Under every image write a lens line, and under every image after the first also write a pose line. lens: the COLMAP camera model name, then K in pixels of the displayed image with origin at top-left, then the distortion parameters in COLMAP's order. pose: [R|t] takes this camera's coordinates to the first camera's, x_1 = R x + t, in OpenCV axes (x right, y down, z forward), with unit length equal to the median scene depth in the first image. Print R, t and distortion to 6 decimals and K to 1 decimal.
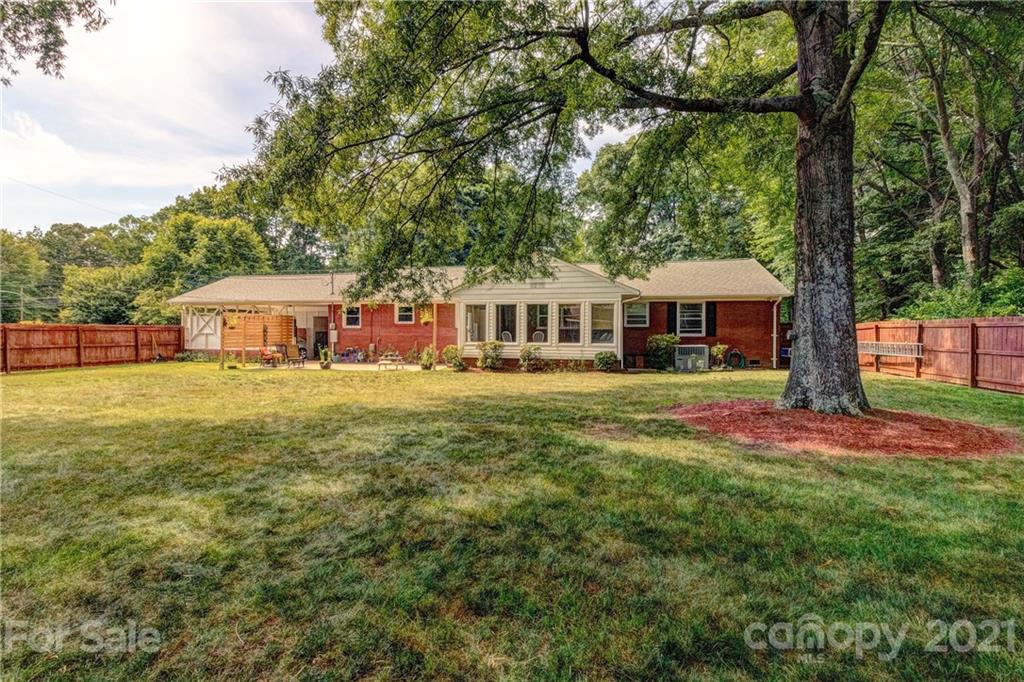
lens RADIAL K [[472.3, 0, 512.9], [0, 472.3, 335.1], [0, 0, 1]] dist [0.002811, -0.001979]
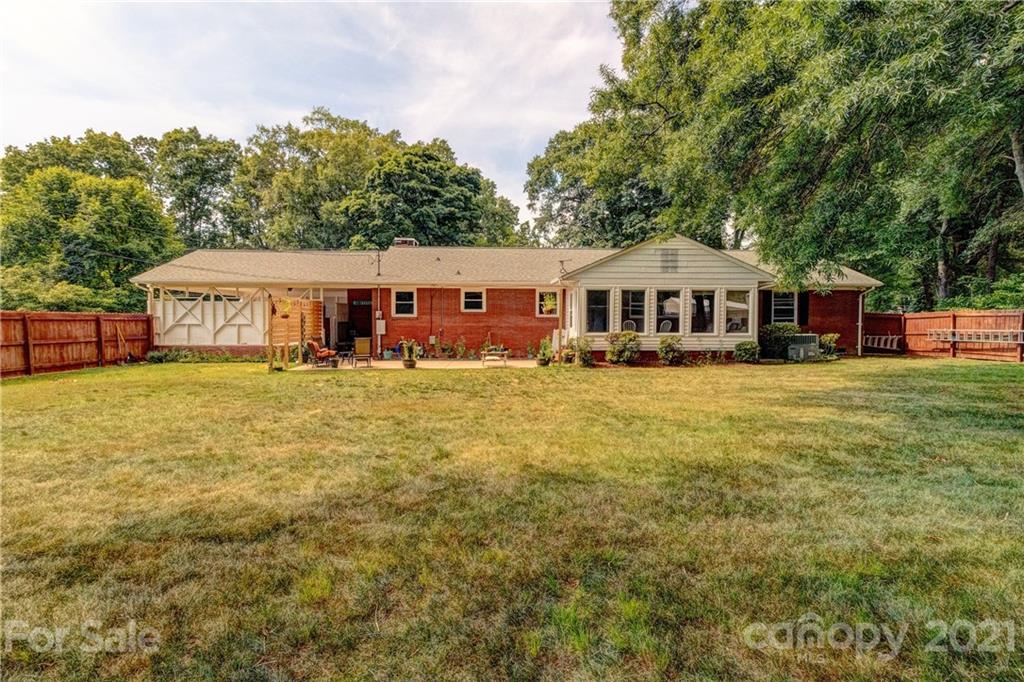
lens RADIAL K [[472.3, 0, 513.3], [0, 472.3, 336.5], [0, 0, 1]] dist [0.002811, -0.001979]
pose [[0.968265, -0.009873, 0.249729, -0.372303], [0.004188, 0.999720, 0.023287, 0.000657], [-0.249889, -0.021502, 0.968036, 0.159307]]
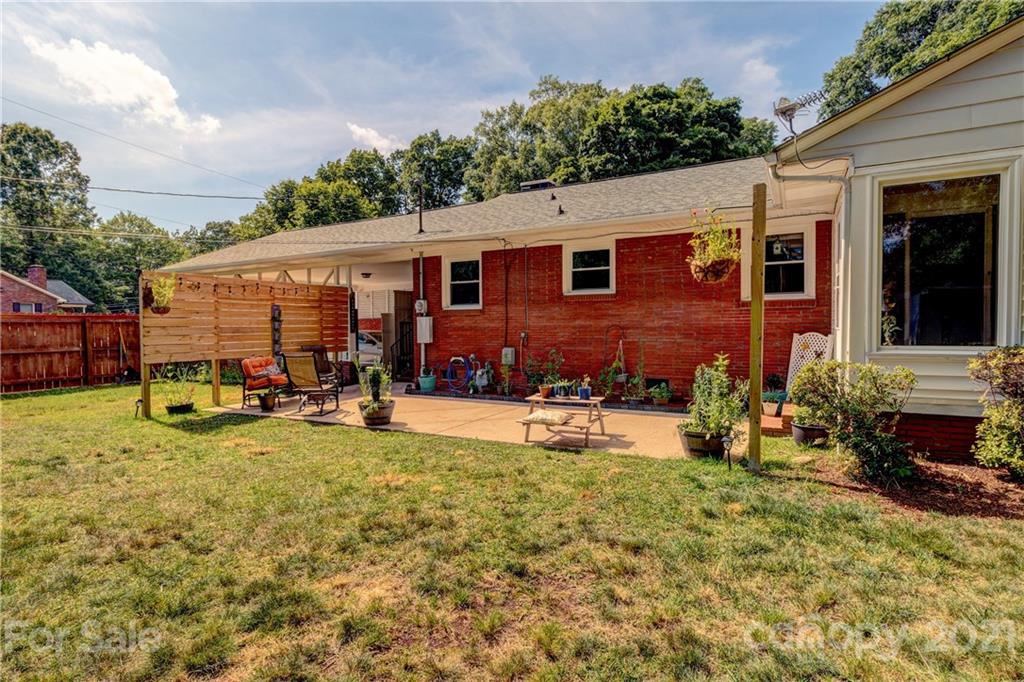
lens RADIAL K [[513.0, 0, 515.4], [0, 513.0, 350.0], [0, 0, 1]] dist [-0.000484, -0.000130]
pose [[0.958146, 0.000152, -0.286279, -0.168035], [0.010705, 0.999281, 0.036358, 0.004587], [0.286079, -0.037901, 0.957456, 0.586221]]
